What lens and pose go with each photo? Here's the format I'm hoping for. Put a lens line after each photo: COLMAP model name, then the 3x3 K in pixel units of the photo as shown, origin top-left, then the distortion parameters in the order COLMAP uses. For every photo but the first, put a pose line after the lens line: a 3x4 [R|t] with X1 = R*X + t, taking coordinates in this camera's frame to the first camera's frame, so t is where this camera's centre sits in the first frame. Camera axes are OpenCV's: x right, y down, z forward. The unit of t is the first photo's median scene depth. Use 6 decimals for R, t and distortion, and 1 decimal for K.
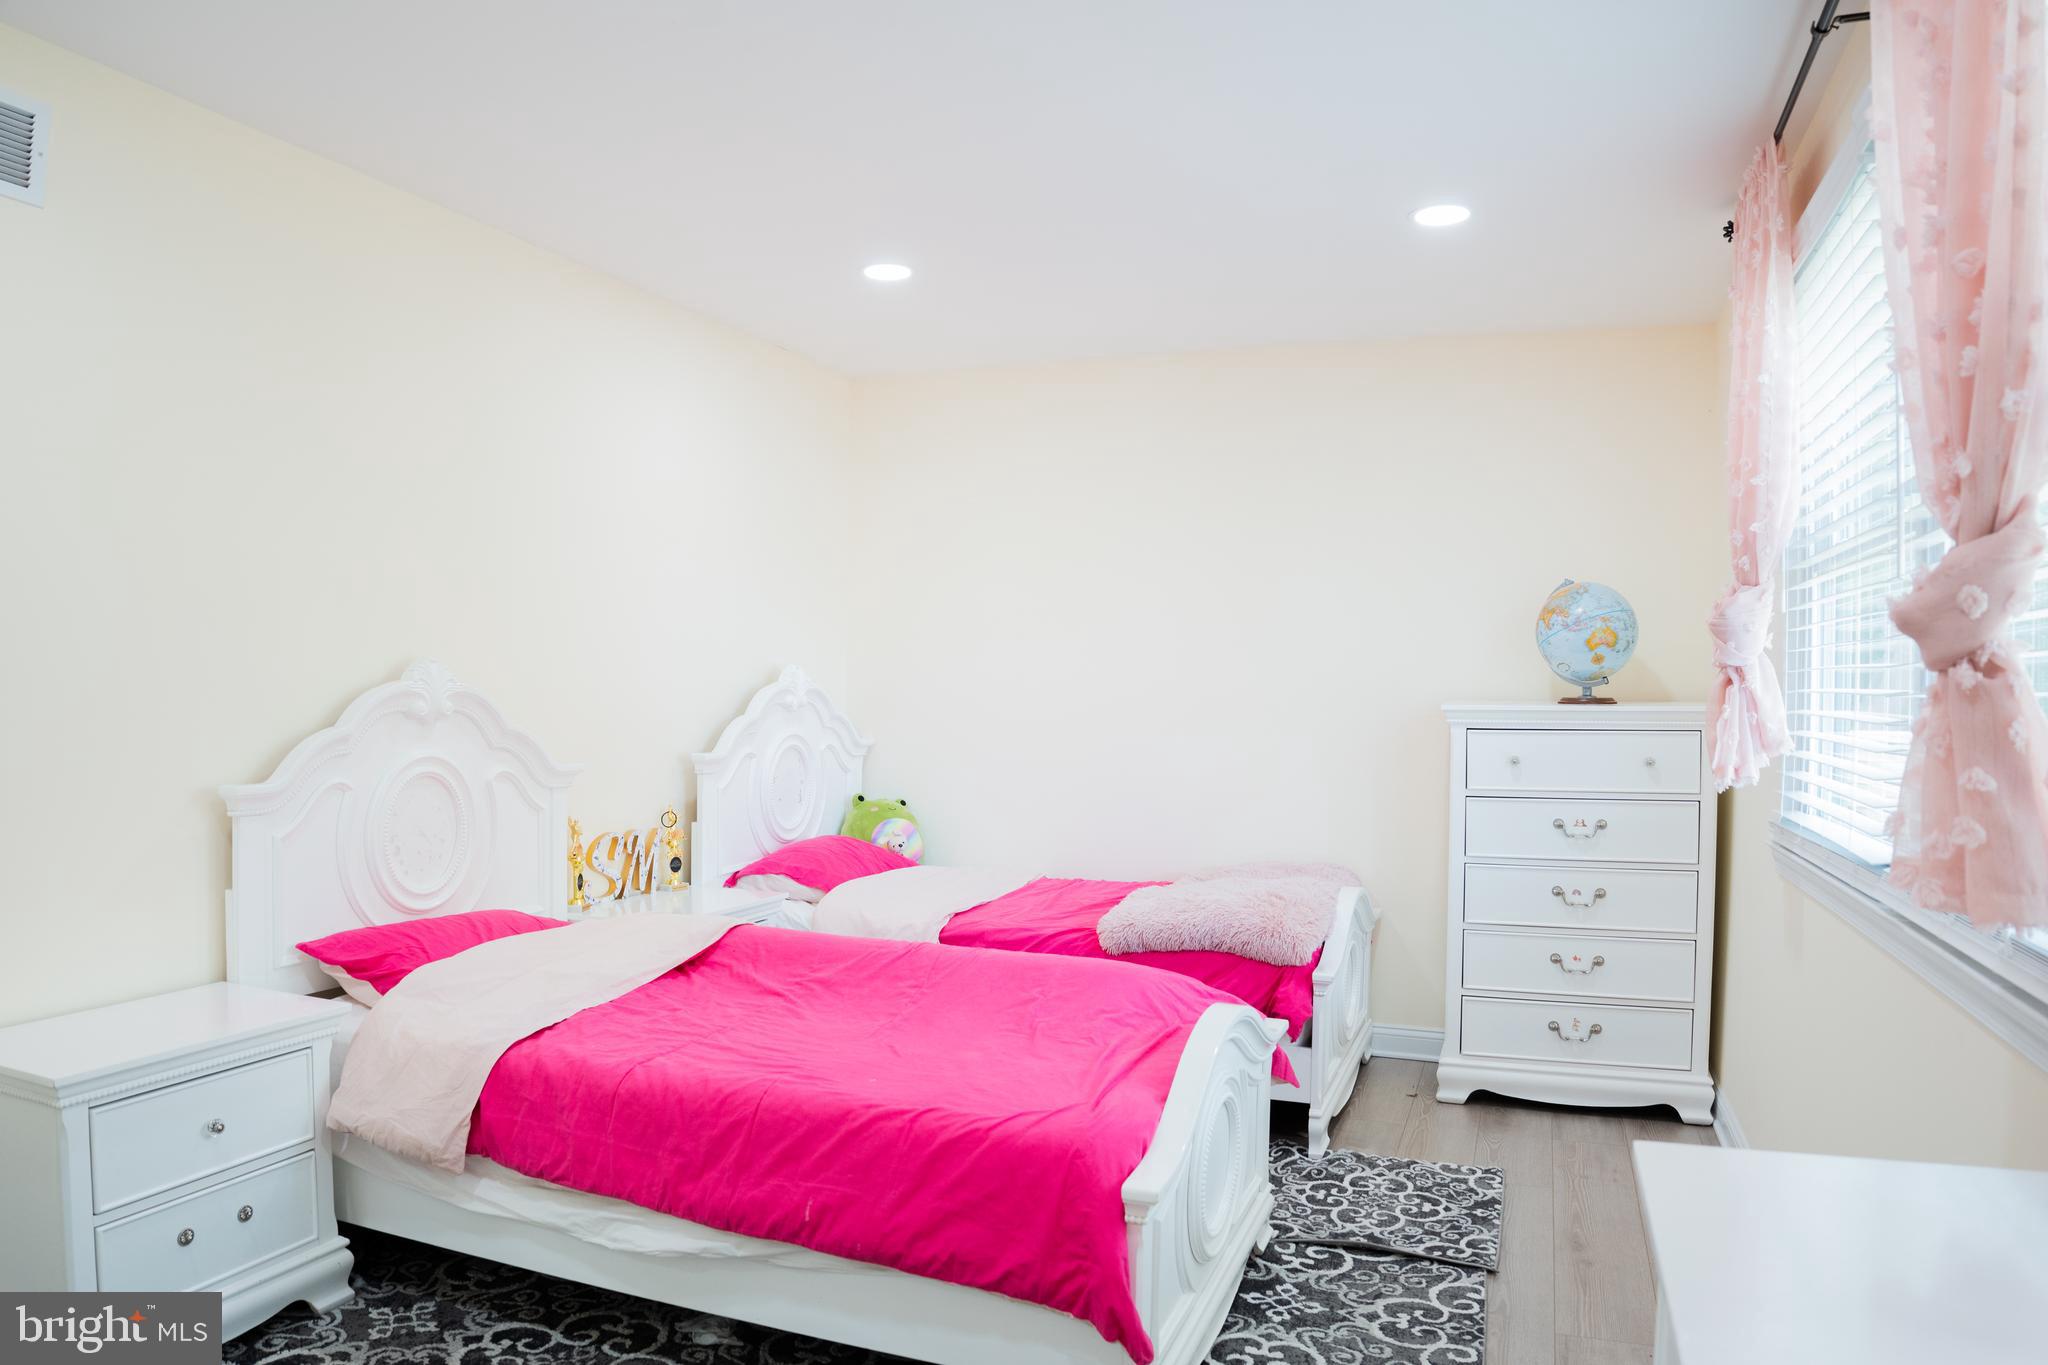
lens RADIAL K [[1337.9, 0, 1024.0], [0, 1337.9, 682.5], [0, 0, 1]] dist [-0.105925, -0.001066]
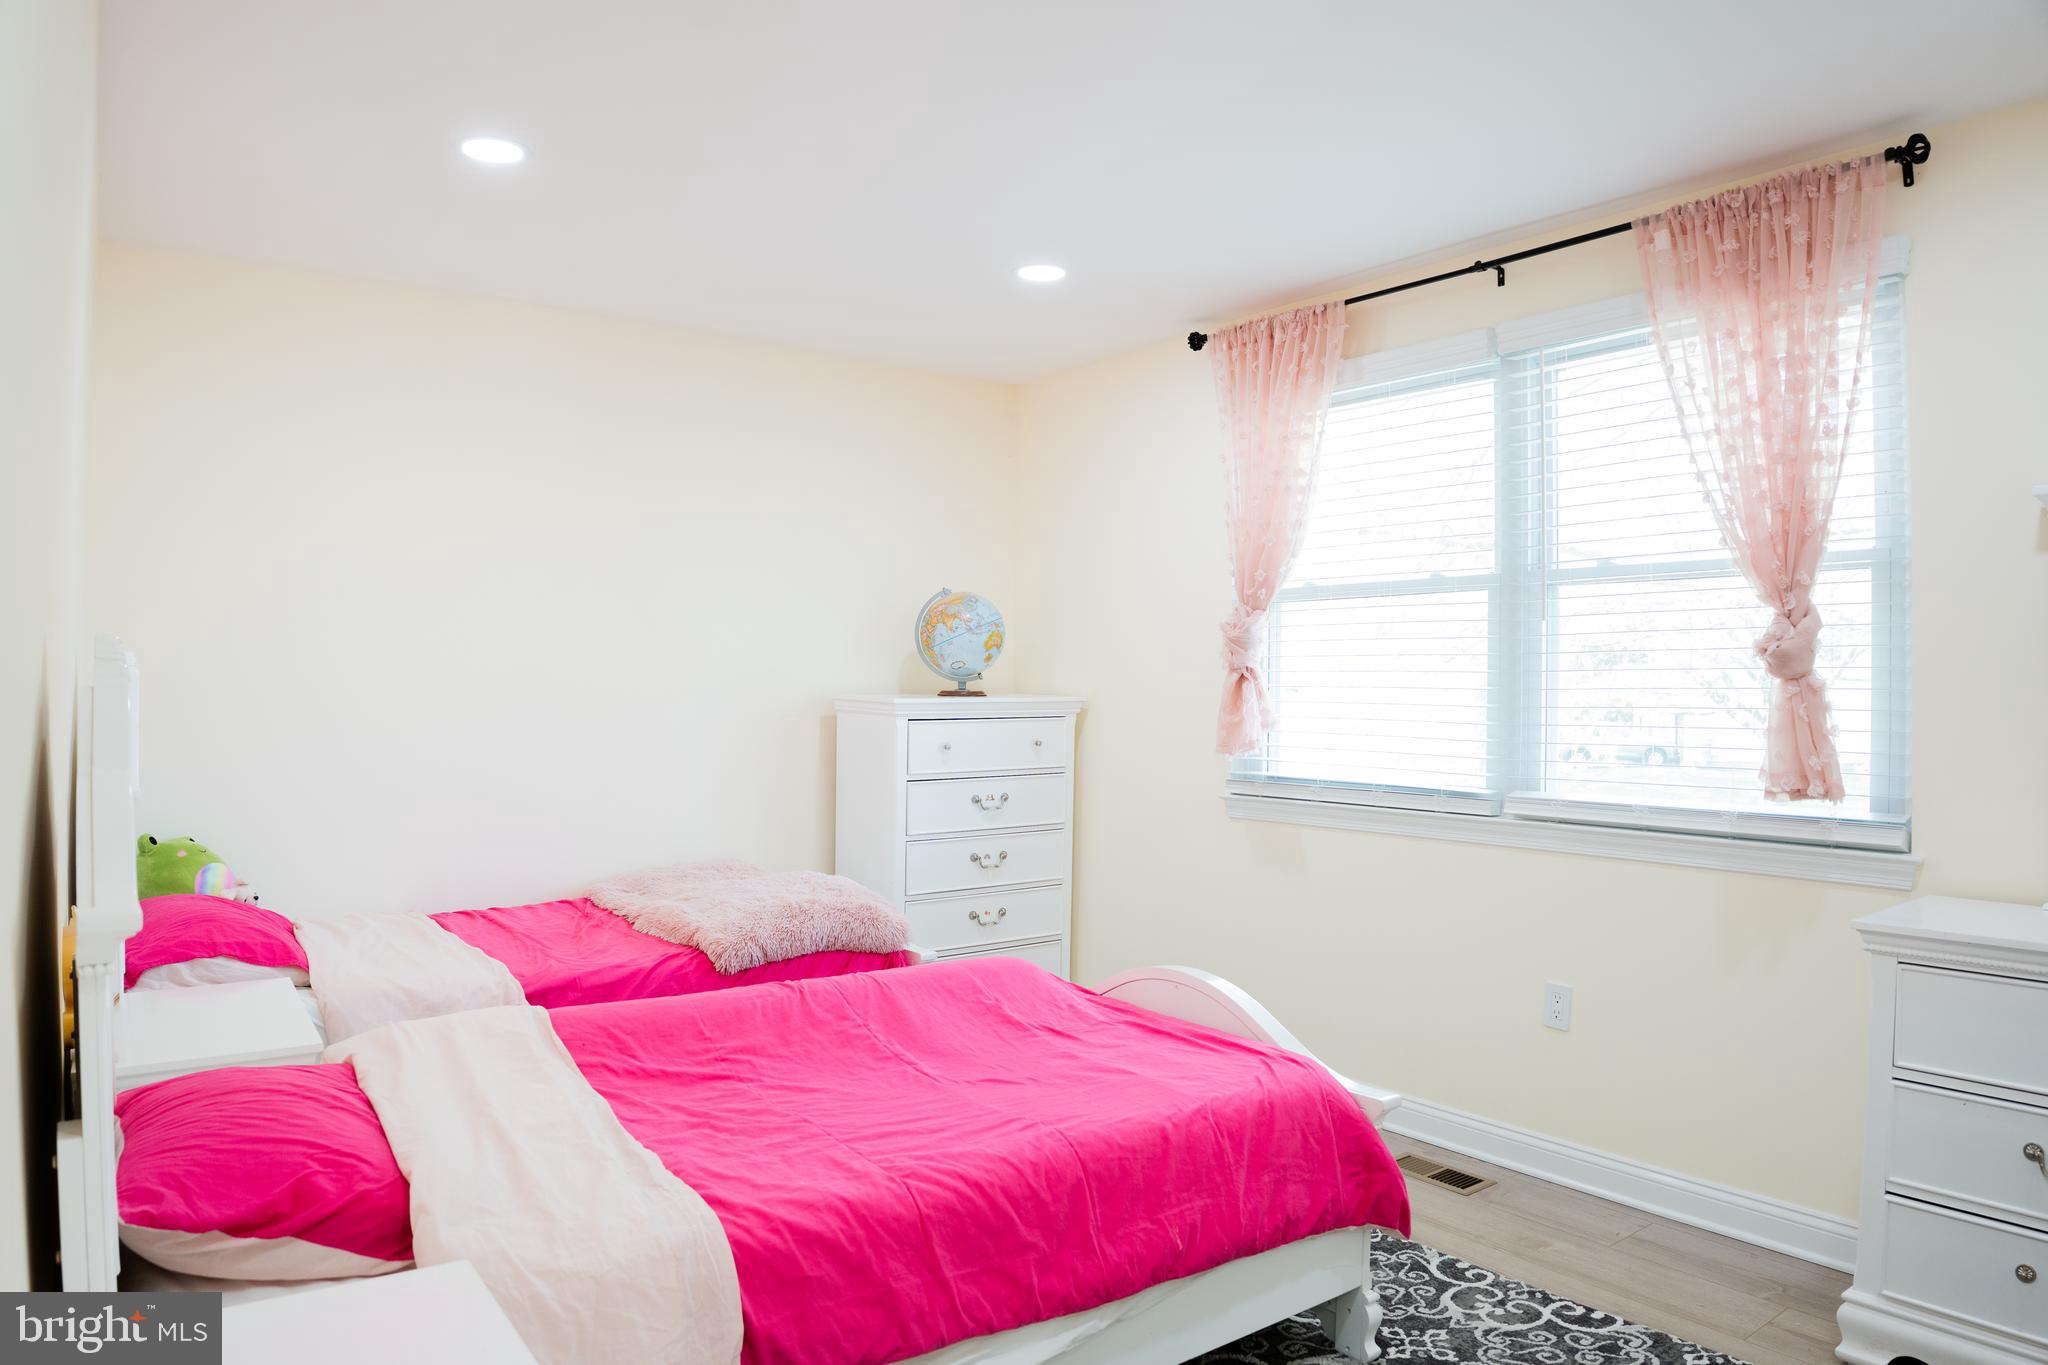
lens RADIAL K [[1337.9, 0, 1024.0], [0, 1337.9, 682.5], [0, 0, 1]] dist [-0.105925, -0.001066]
pose [[0.532610, -0.002681, 0.846357, -0.576818], [-0.003230, 0.999981, 0.005201, -0.002474], [-0.846355, -0.005504, 0.532591, 0.333643]]
